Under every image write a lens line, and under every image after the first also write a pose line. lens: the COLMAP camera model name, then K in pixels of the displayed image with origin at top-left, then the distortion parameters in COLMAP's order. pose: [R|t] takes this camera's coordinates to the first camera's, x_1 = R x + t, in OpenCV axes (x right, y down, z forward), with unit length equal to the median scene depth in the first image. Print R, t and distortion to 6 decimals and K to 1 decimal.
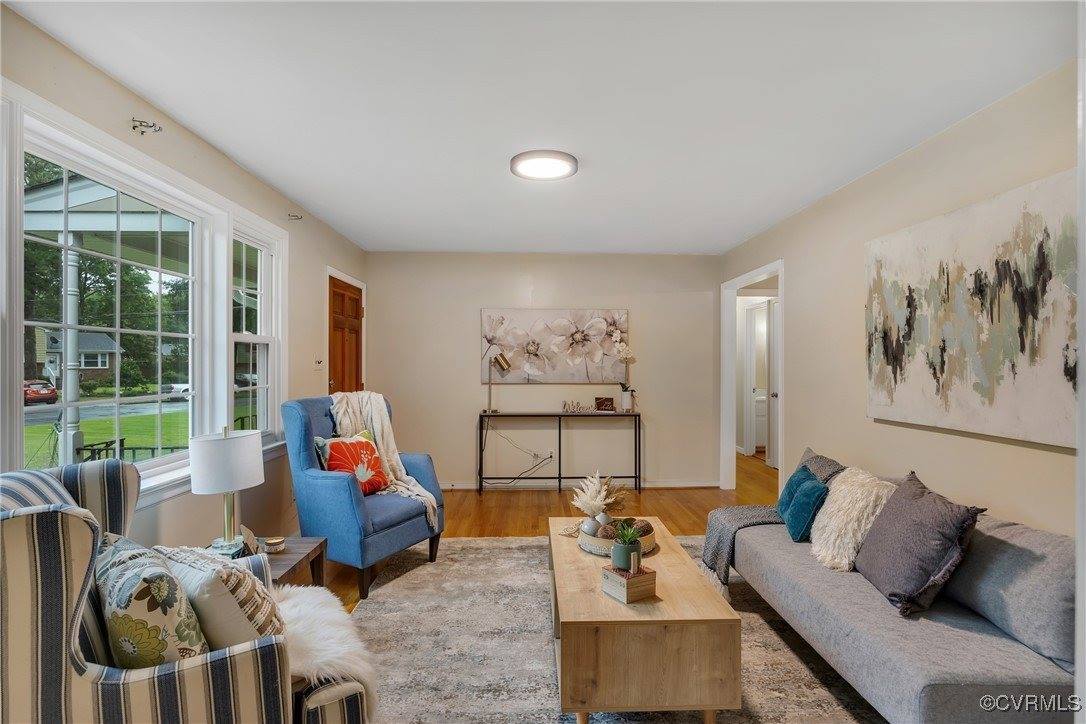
lens RADIAL K [[538.8, 0, 543.6], [0, 538.8, 362.7], [0, 0, 1]] dist [0.003376, 0.000201]
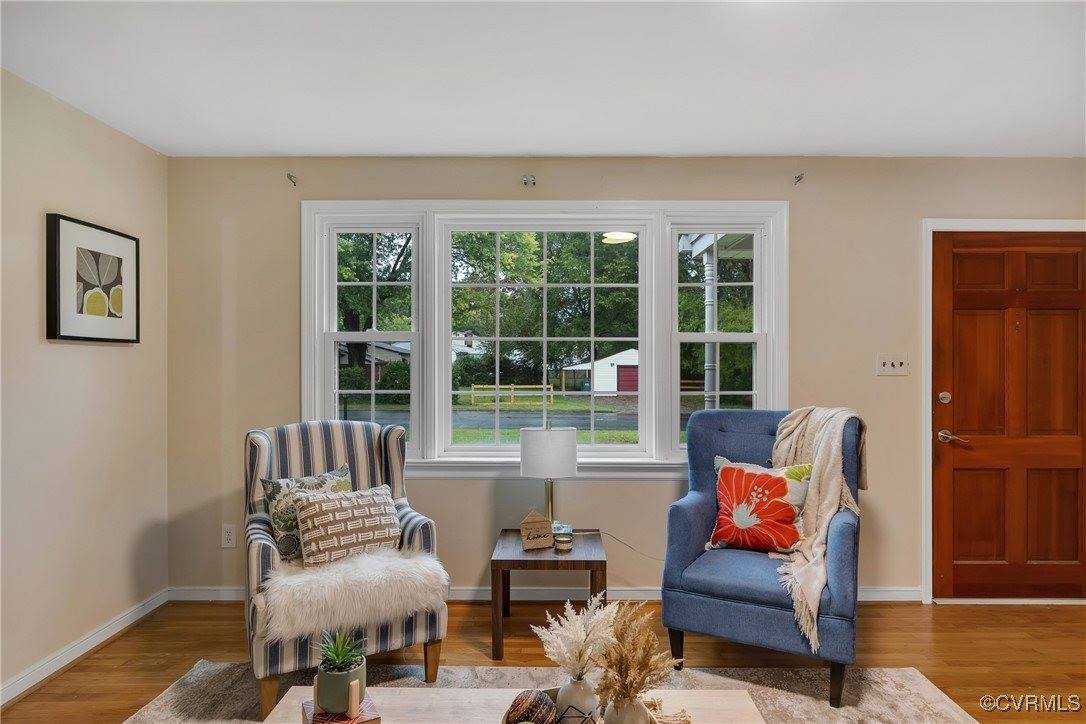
lens RADIAL K [[636.5, 0, 542.5], [0, 636.5, 366.5], [0, 0, 1]] dist [-0.001862, -0.000551]
pose [[-0.038207, -0.002903, -0.999266, 0.531901], [-0.004472, 0.999986, -0.002734, 0.006446], [0.999260, 0.004365, -0.038219, 0.760766]]
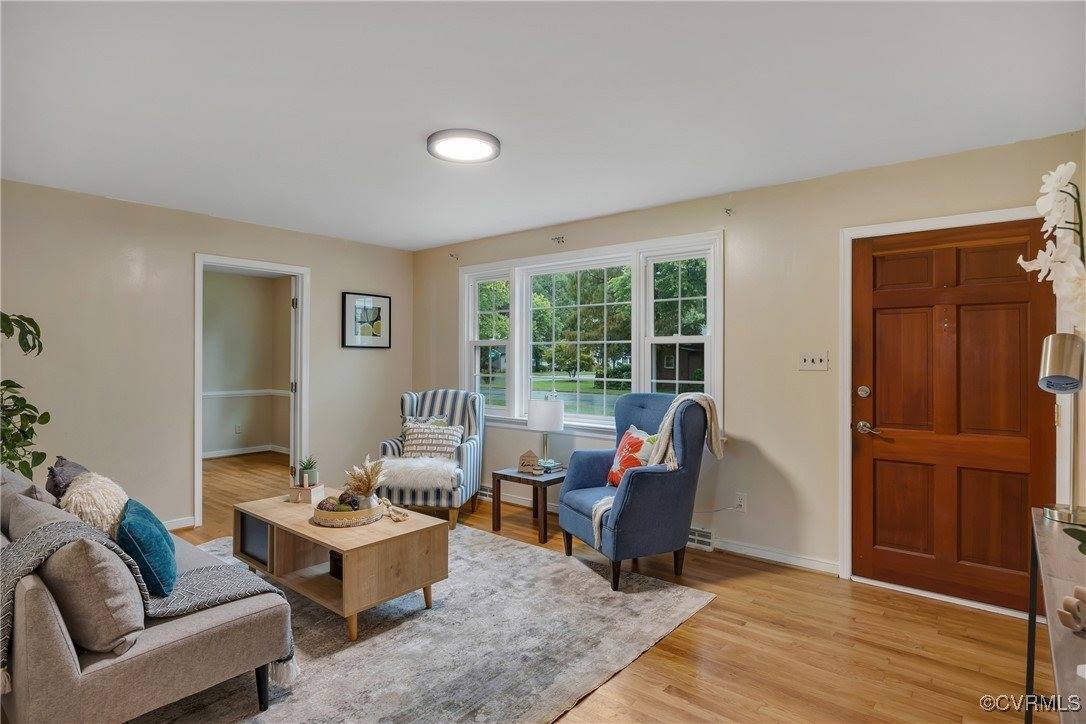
lens RADIAL K [[579.0, 0, 544.2], [0, 579.0, 365.0], [0, 0, 1]] dist [-0.001523, 0.000190]
pose [[-0.664338, -0.001620, -0.747431, 0.608150], [-0.011360, 0.999904, 0.007930, 0.002639], [0.747346, 0.013759, -0.664293, 1.649009]]
